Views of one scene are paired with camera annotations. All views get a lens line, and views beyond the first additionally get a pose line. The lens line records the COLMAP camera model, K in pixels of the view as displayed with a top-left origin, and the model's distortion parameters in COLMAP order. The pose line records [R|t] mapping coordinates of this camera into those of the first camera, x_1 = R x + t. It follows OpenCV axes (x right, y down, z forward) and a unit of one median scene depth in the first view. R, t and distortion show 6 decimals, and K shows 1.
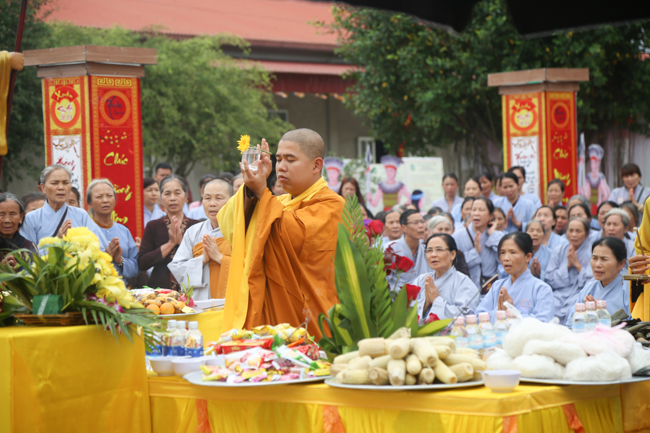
lens RADIAL K [[1860.7, 0, 325.0], [0, 1860.7, 216.5], [0, 0, 1]] dist [0.751701, -0.676185]
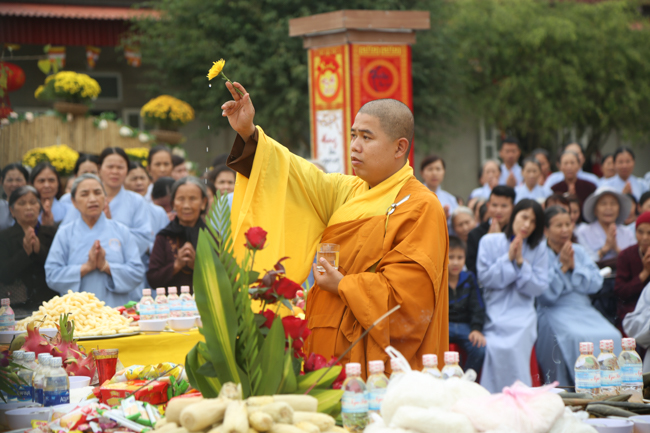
lens RADIAL K [[1860.7, 0, 325.0], [0, 1860.7, 216.5], [0, 0, 1]] dist [0.751701, -0.676185]
pose [[0.966723, 0.004785, -0.255780, 0.218162], [-0.000922, 0.999884, 0.015220, -0.011662], [0.255823, -0.014478, 0.966615, 0.275622]]
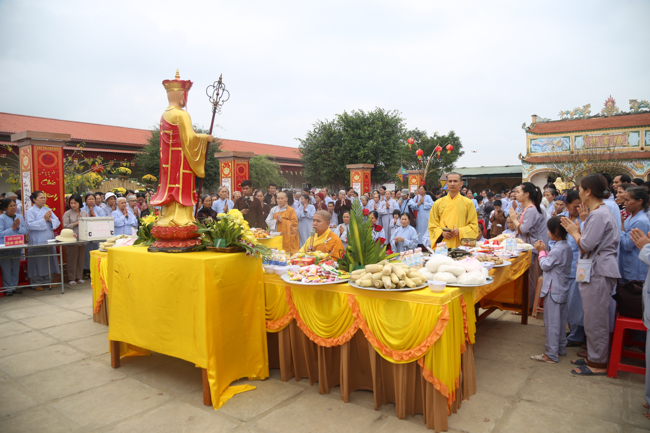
lens RADIAL K [[469.2, 0, 325.0], [0, 469.2, 216.5], [0, 0, 1]] dist [-0.111775, 0.067251]
pose [[0.996948, 0.019130, 0.075689, -0.060474], [-0.021146, 0.999440, 0.025925, -0.002158], [-0.075151, -0.027446, 0.996794, 0.405310]]
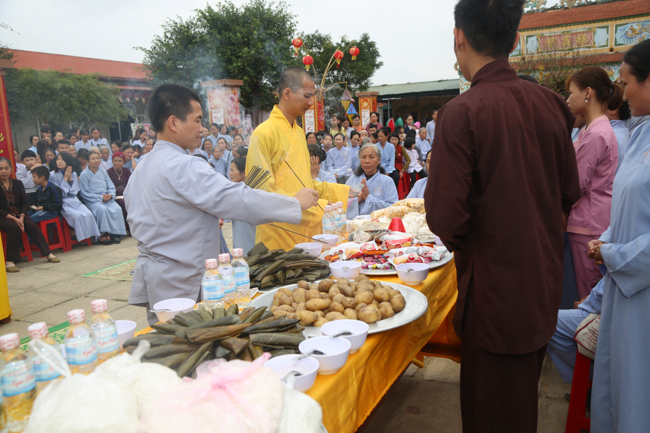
lens RADIAL K [[608.7, 0, 325.0], [0, 608.7, 216.5], [0, 0, 1]] dist [0.018682, 0.022203]
pose [[0.965470, -0.057199, 0.254158, 0.113688], [0.025835, 0.991811, 0.125072, -0.005727], [-0.259231, -0.114187, 0.959042, 0.732888]]
